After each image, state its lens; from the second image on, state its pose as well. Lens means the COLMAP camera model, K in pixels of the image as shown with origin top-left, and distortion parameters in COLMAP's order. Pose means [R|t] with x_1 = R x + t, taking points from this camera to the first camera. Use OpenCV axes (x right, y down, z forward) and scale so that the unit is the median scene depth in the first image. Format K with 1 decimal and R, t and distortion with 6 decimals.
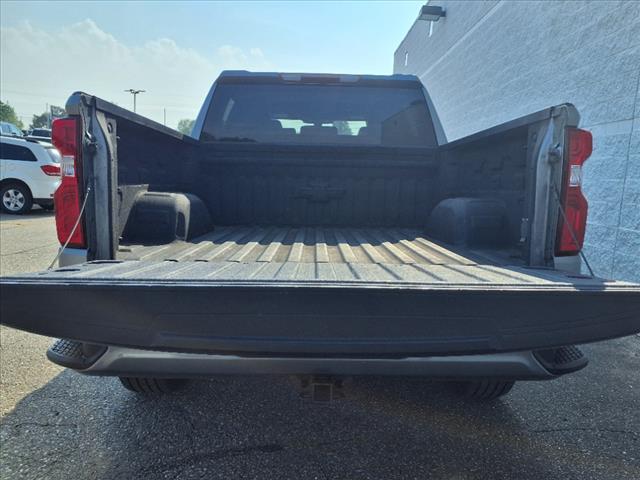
lens RADIAL K [[540.3, 0, 327.5], [0, 540.3, 222.7], [0, 0, 1]] dist [0.042843, -0.002167]
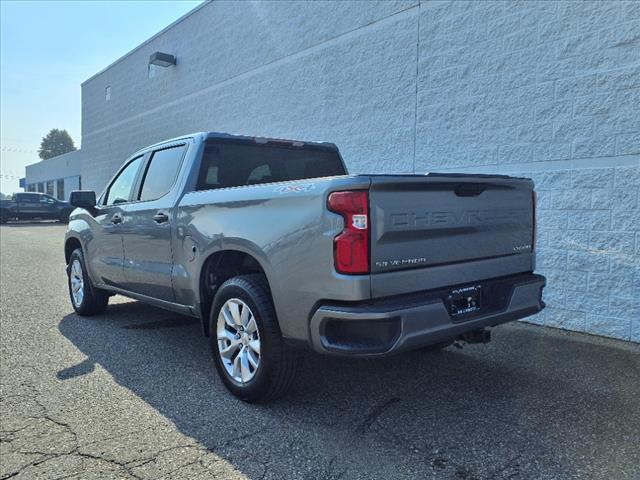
lens RADIAL K [[540.3, 0, 327.5], [0, 540.3, 222.7], [0, 0, 1]] dist [0.042843, -0.002167]
pose [[0.790525, -0.052670, 0.610161, -0.499784], [0.084861, 0.996105, -0.023961, -0.024373], [-0.606523, 0.070721, 0.791915, -0.055293]]
